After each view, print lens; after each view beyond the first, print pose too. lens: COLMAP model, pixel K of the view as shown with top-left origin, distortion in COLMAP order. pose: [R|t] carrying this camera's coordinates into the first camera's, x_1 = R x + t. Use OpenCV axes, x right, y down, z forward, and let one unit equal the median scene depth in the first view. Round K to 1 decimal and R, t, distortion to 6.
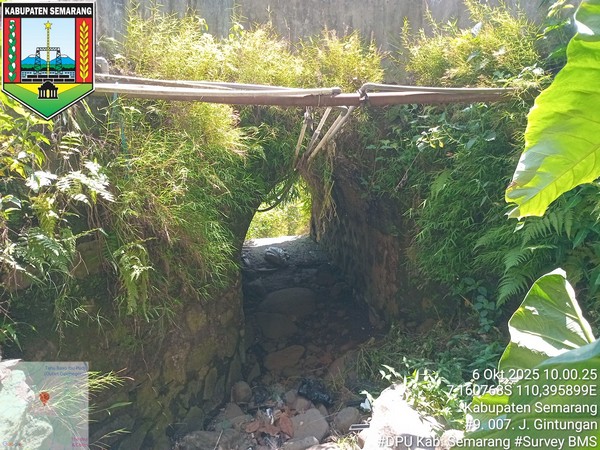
lens RADIAL K [[448.0, 0, 299.2], [0, 448.0, 225.4], [0, 0, 1]] dist [0.001504, -0.000122]
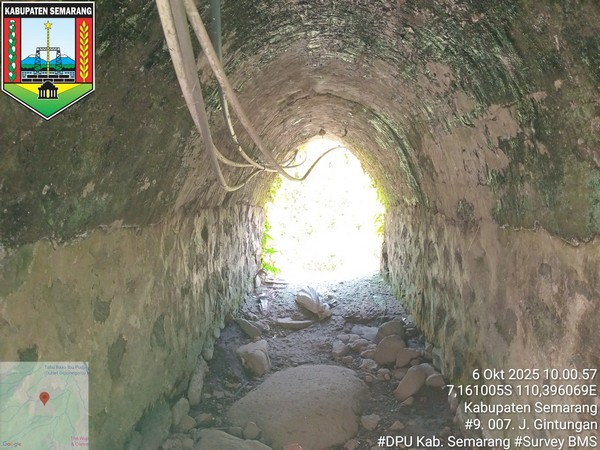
lens RADIAL K [[448.0, 0, 302.3], [0, 448.0, 224.2], [0, 0, 1]] dist [0.001504, -0.000122]
pose [[0.979628, 0.034085, -0.197909, 0.054492], [-0.054117, 0.993840, -0.096710, 0.032709], [0.193393, 0.105450, 0.975438, 0.480889]]
